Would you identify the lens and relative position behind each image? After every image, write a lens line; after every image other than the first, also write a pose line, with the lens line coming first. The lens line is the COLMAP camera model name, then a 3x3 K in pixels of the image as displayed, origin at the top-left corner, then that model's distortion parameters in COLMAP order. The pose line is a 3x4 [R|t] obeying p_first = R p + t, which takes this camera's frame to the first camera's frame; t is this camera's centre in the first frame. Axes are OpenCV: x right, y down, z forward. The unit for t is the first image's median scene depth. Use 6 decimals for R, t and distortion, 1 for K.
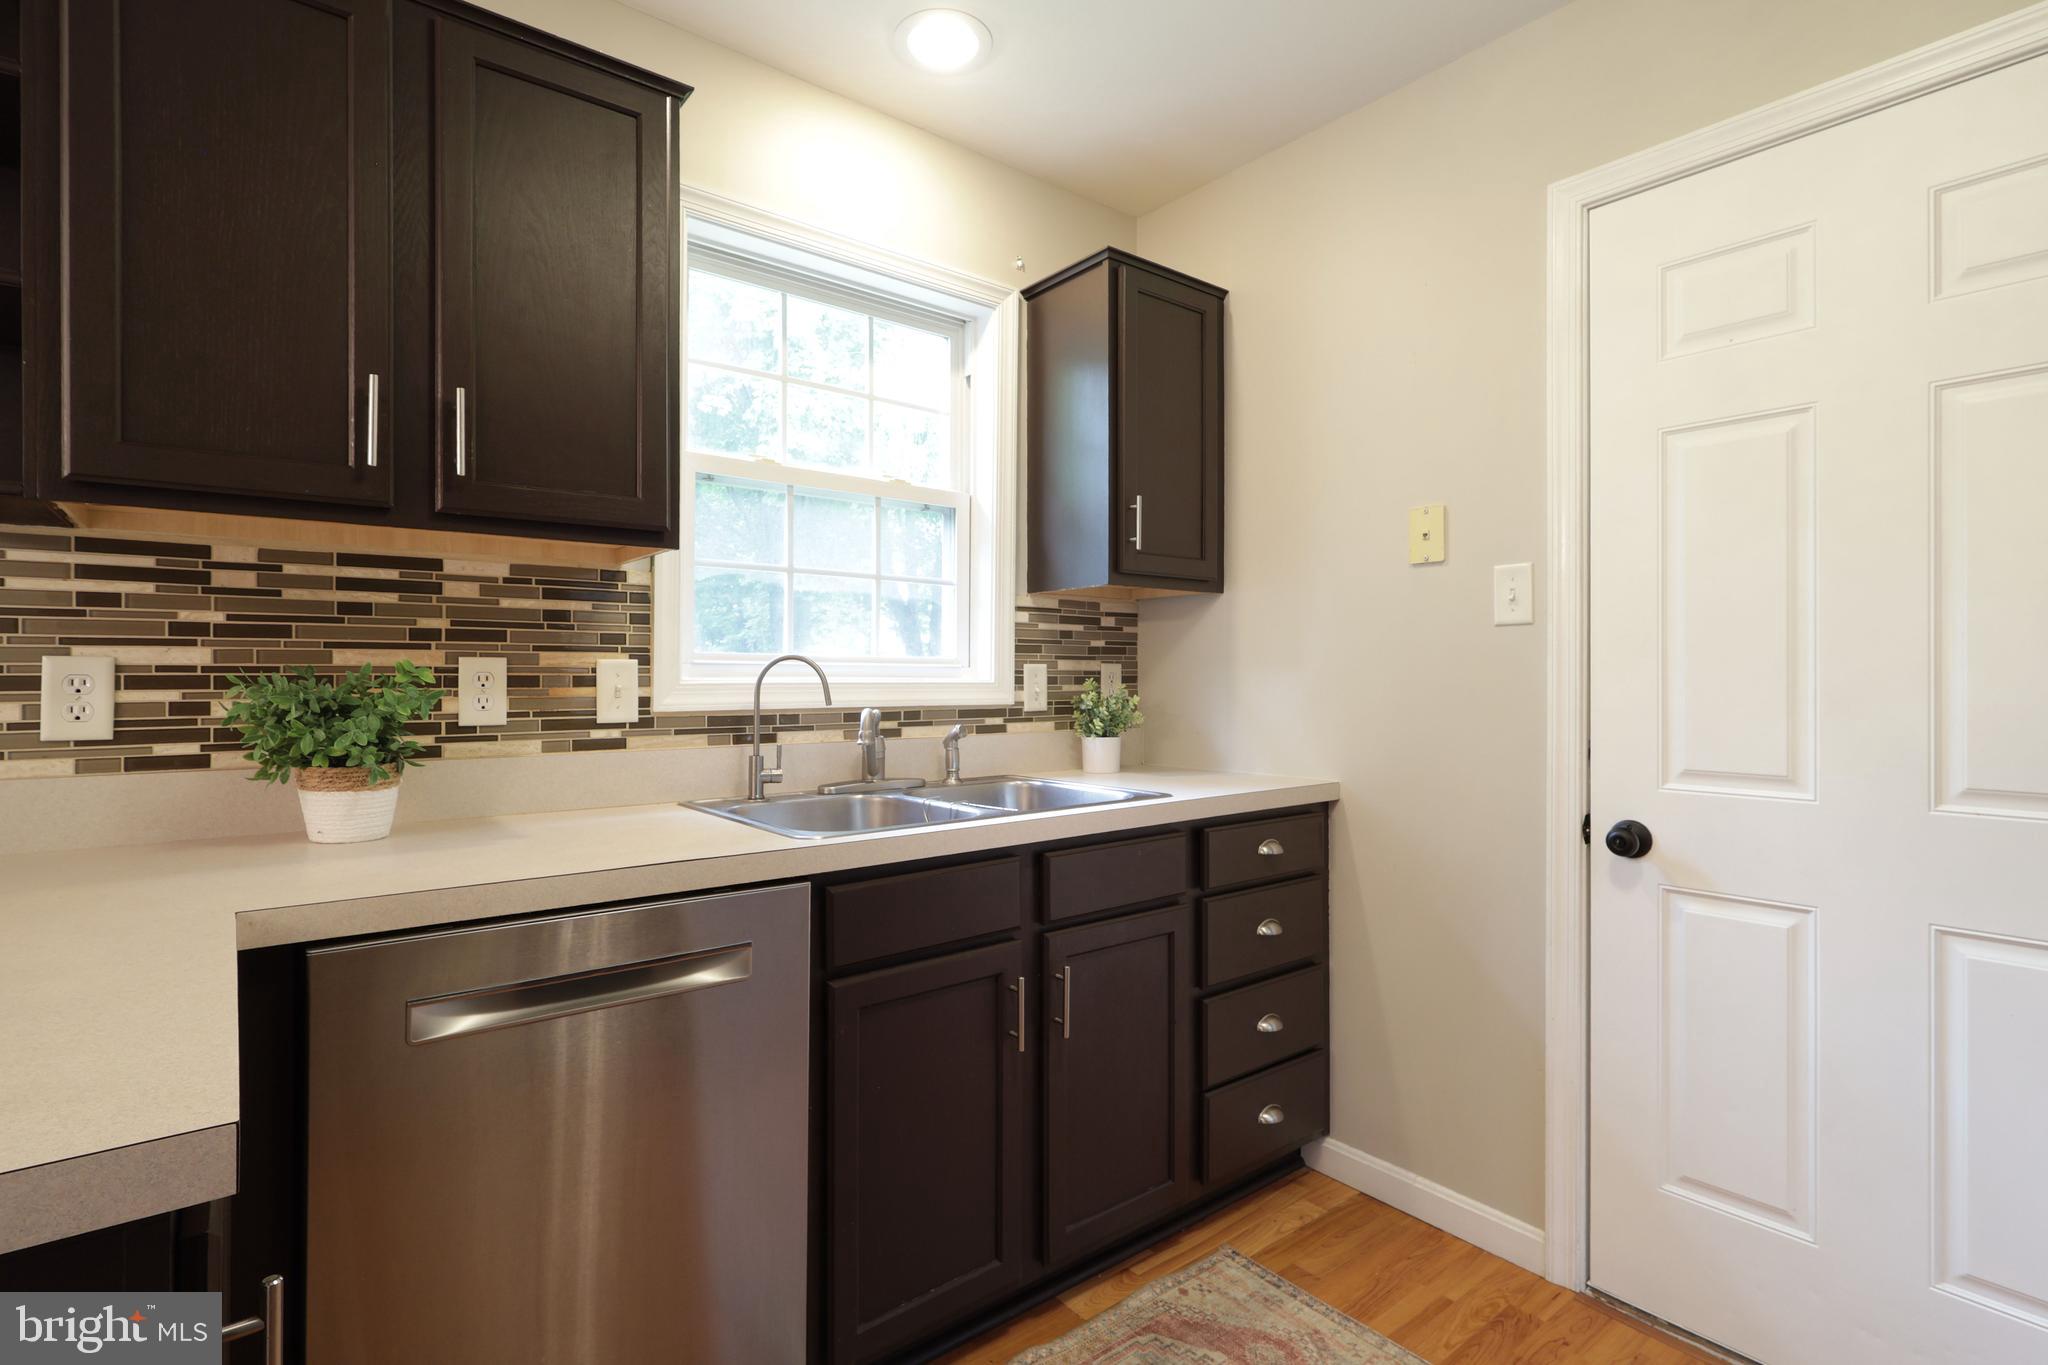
lens RADIAL K [[995.1, 0, 1018.5], [0, 995.1, 670.1], [0, 0, 1]] dist [0.003778, -0.000695]
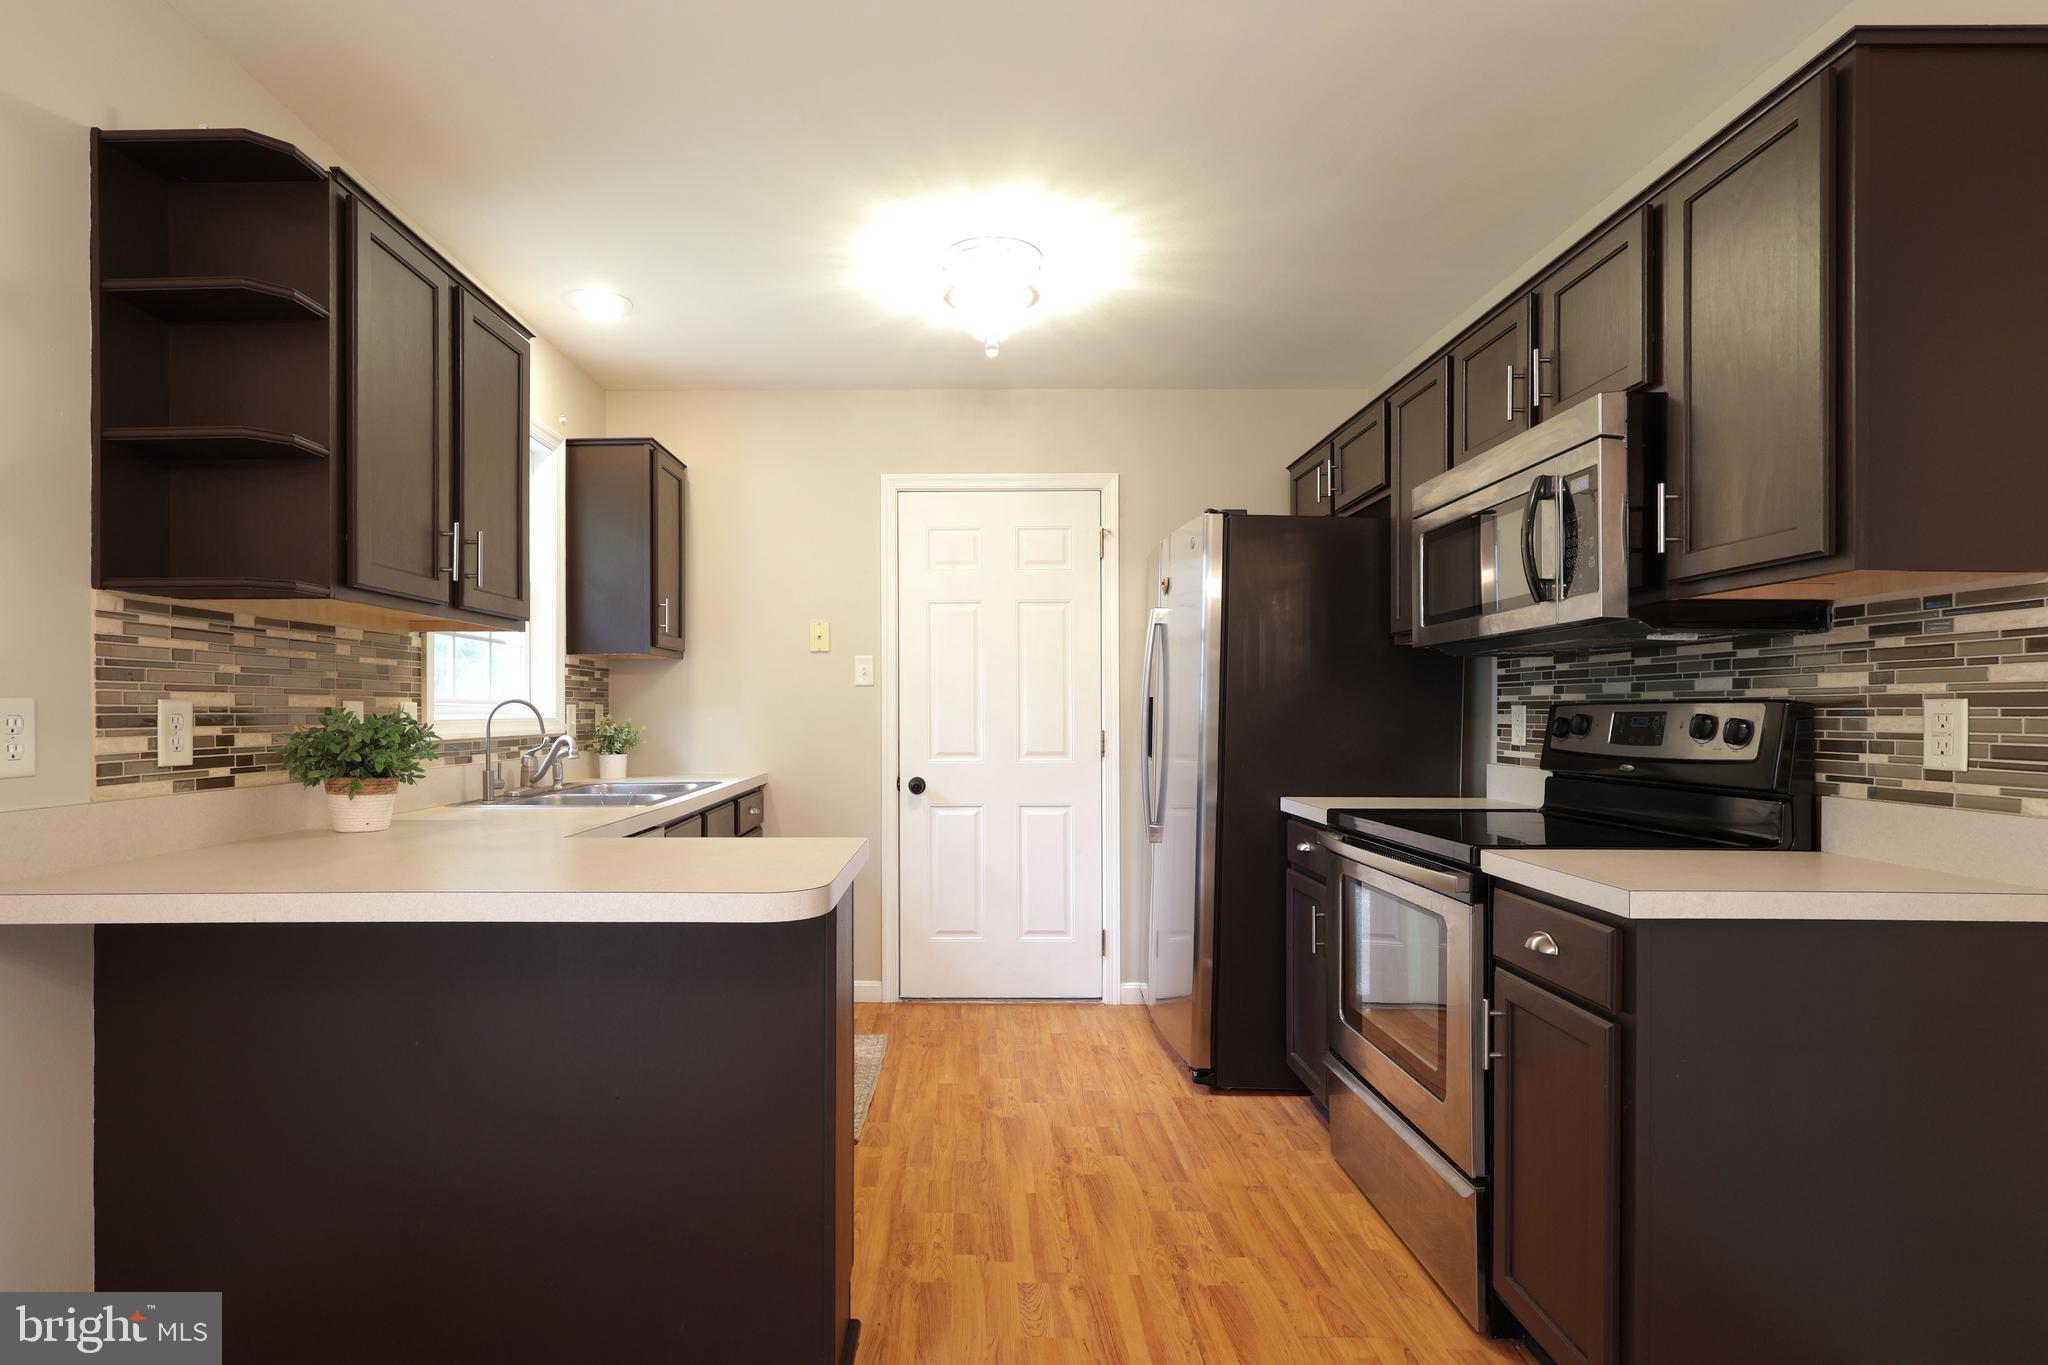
lens RADIAL K [[995.1, 0, 1017.2], [0, 995.1, 697.7], [0, 0, 1]] dist [0.003778, -0.000695]
pose [[0.589651, 0.007136, 0.807627, -1.045639], [0.001041, 0.999953, -0.009595, -0.002512], [-0.807658, 0.006498, 0.589616, -0.479822]]
